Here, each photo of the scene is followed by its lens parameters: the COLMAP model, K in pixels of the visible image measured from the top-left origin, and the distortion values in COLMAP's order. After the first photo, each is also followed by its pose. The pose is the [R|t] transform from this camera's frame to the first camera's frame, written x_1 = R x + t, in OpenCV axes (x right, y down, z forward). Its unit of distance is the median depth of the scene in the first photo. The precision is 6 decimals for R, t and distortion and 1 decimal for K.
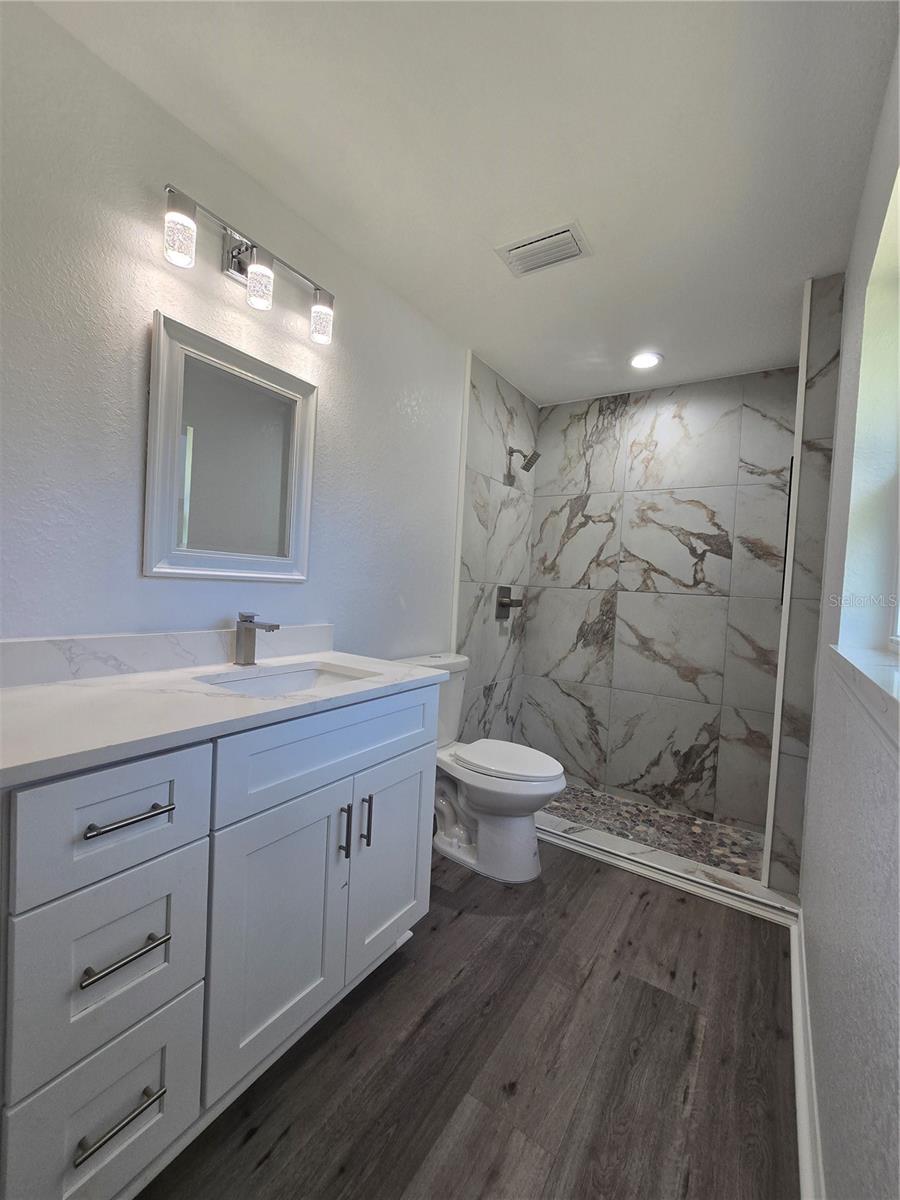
lens RADIAL K [[496.8, 0, 452.1], [0, 496.8, 600.0], [0, 0, 1]] dist [-0.005141, 0.000540]
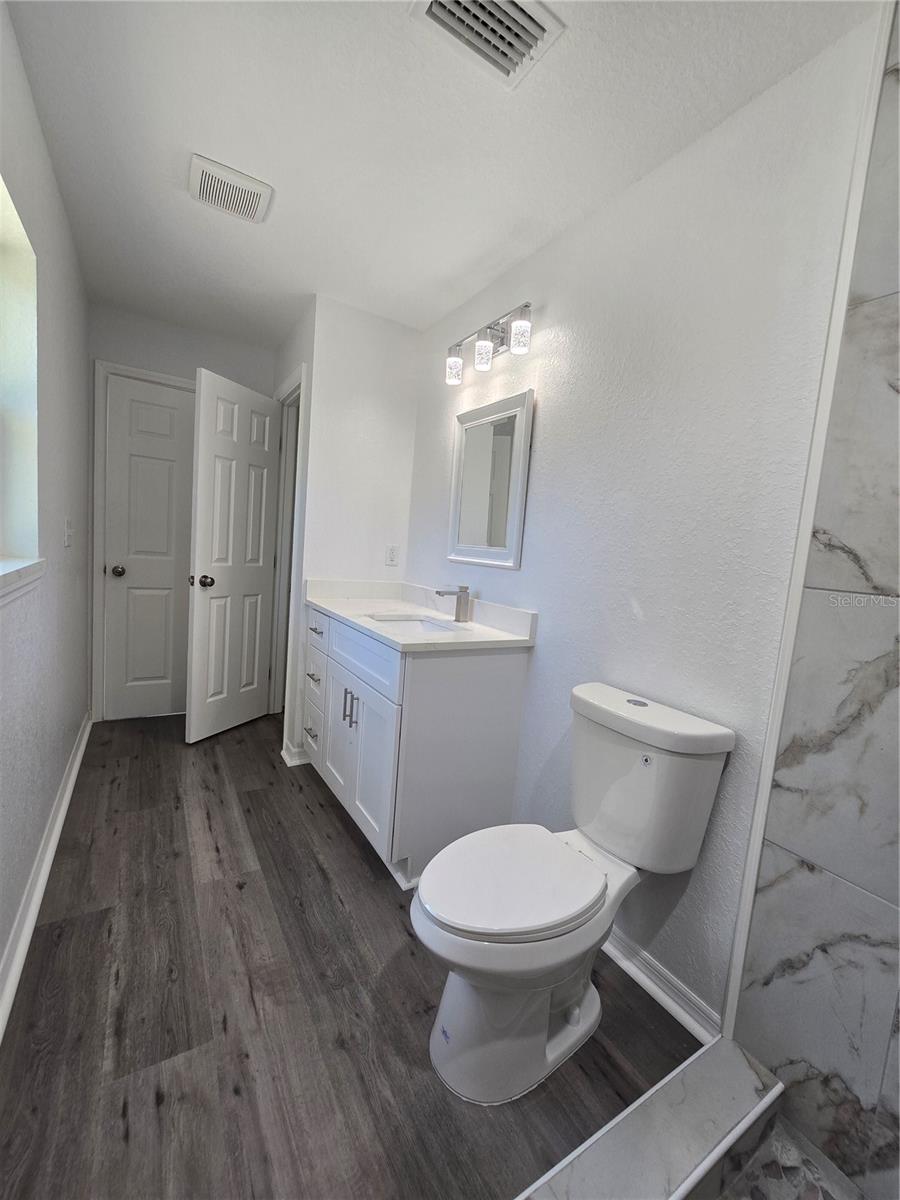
lens RADIAL K [[481.0, 0, 450.0], [0, 481.0, 600.0], [0, 0, 1]] dist [-0.003318, -0.000089]
pose [[-0.410879, 0.011325, -0.911620, 0.494292], [-0.129865, 0.988999, 0.070818, -0.016621], [0.902393, 0.147485, -0.404888, 0.860873]]
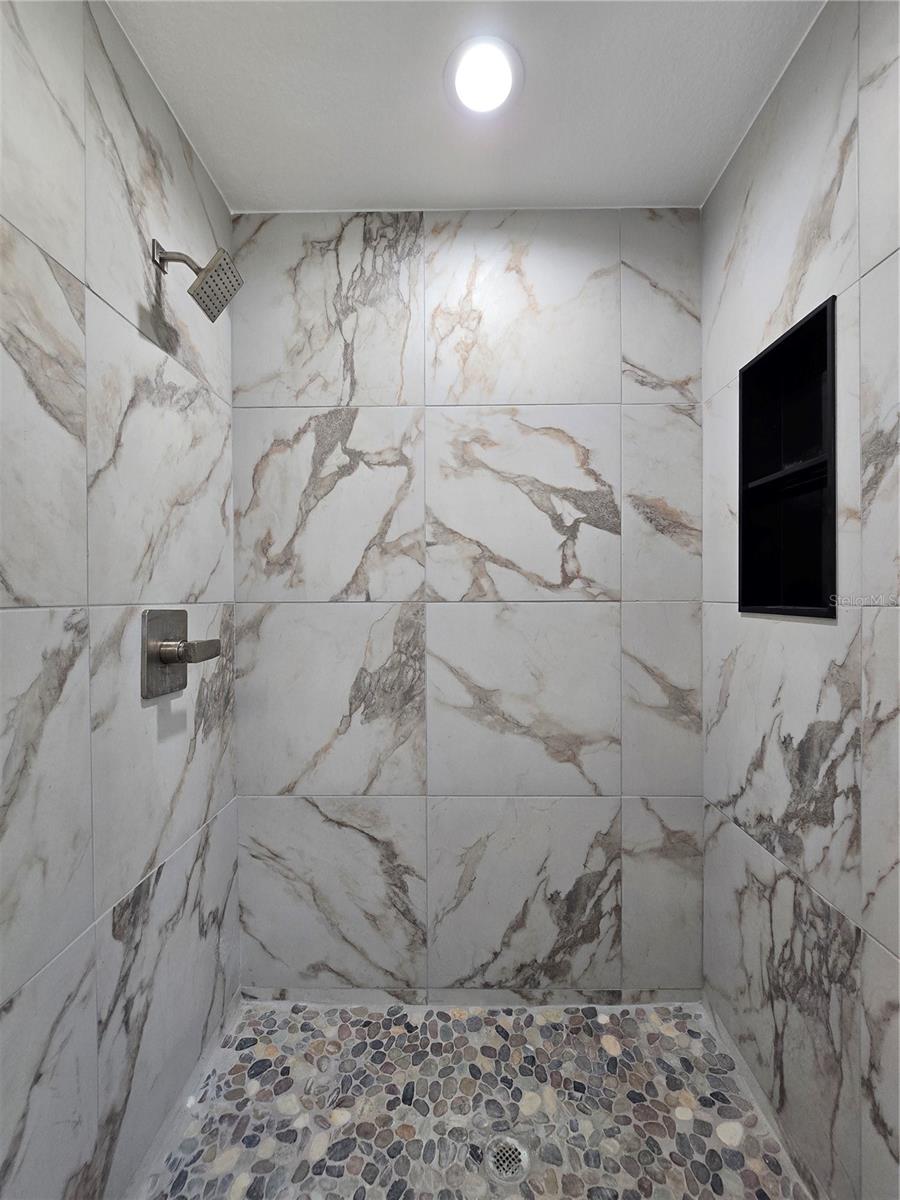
lens RADIAL K [[481.0, 0, 450.0], [0, 481.0, 600.0], [0, 0, 1]] dist [-0.003318, -0.000089]
pose [[0.839078, -0.062714, 0.540384, 0.099462], [0.066203, 0.997722, 0.012995, -0.028002], [-0.539967, 0.024871, 0.841318, 0.632791]]
